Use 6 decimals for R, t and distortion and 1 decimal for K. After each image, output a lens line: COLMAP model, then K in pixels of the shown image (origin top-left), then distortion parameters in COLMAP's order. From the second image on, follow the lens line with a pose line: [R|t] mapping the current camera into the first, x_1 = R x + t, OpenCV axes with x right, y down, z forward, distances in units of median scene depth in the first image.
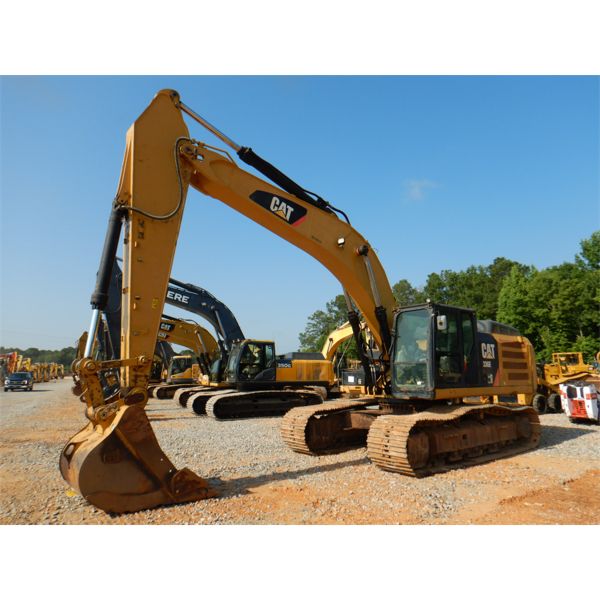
lens RADIAL K [[435.4, 0, 300.0], [0, 435.4, 300.0], [0, 0, 1]] dist [0.002762, -0.006640]
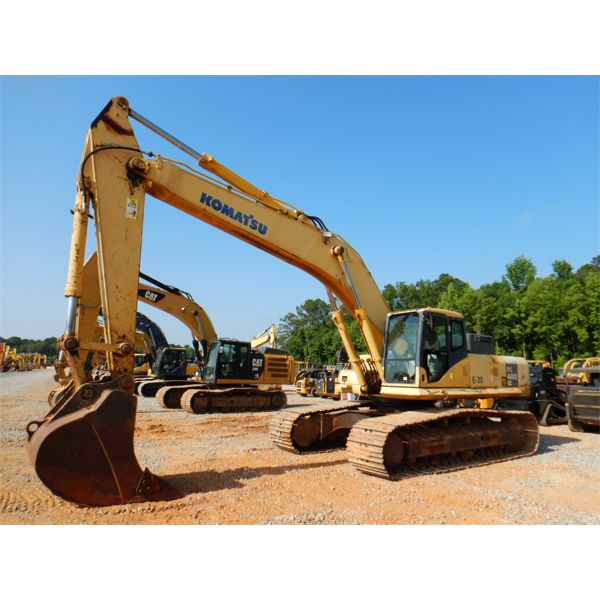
lens RADIAL K [[444.4, 0, 300.0], [0, 444.4, 300.0], [0, 0, 1]] dist [-0.002165, 0.002415]
pose [[0.999112, 0.037443, 0.019321, 0.069207], [-0.037588, 0.999267, 0.007185, -0.024014], [-0.019038, -0.007905, 0.999788, -0.132049]]
